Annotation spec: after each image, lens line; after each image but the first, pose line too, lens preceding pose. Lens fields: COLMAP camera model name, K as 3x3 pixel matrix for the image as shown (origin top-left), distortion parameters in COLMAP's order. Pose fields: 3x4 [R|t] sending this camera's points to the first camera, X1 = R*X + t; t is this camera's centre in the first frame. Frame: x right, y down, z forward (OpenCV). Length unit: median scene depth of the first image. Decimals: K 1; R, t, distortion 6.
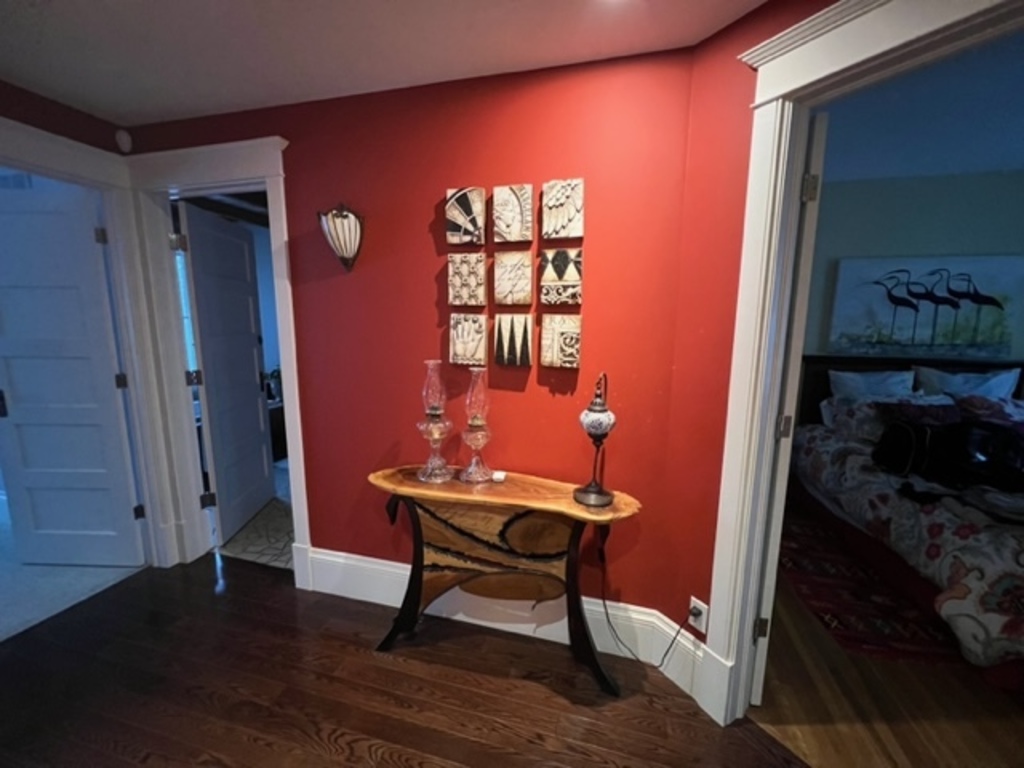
lens RADIAL K [[407.4, 0, 517.0], [0, 407.4, 382.6], [0, 0, 1]] dist [0.009151, -0.000089]
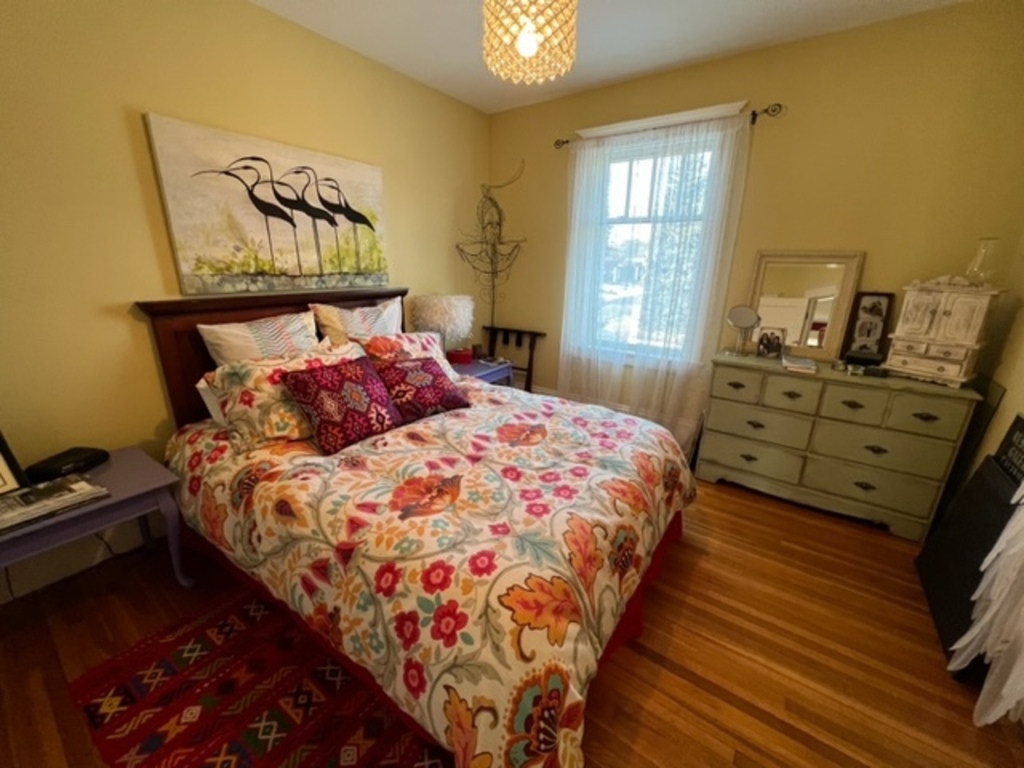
lens RADIAL K [[407.4, 0, 517.0], [0, 407.4, 382.6], [0, 0, 1]] dist [0.009151, -0.000089]
pose [[0.347875, -0.276217, 0.895928, 0.406709], [0.126890, 0.960693, 0.246916, -0.040771], [-0.928914, 0.027788, 0.369250, 0.396422]]
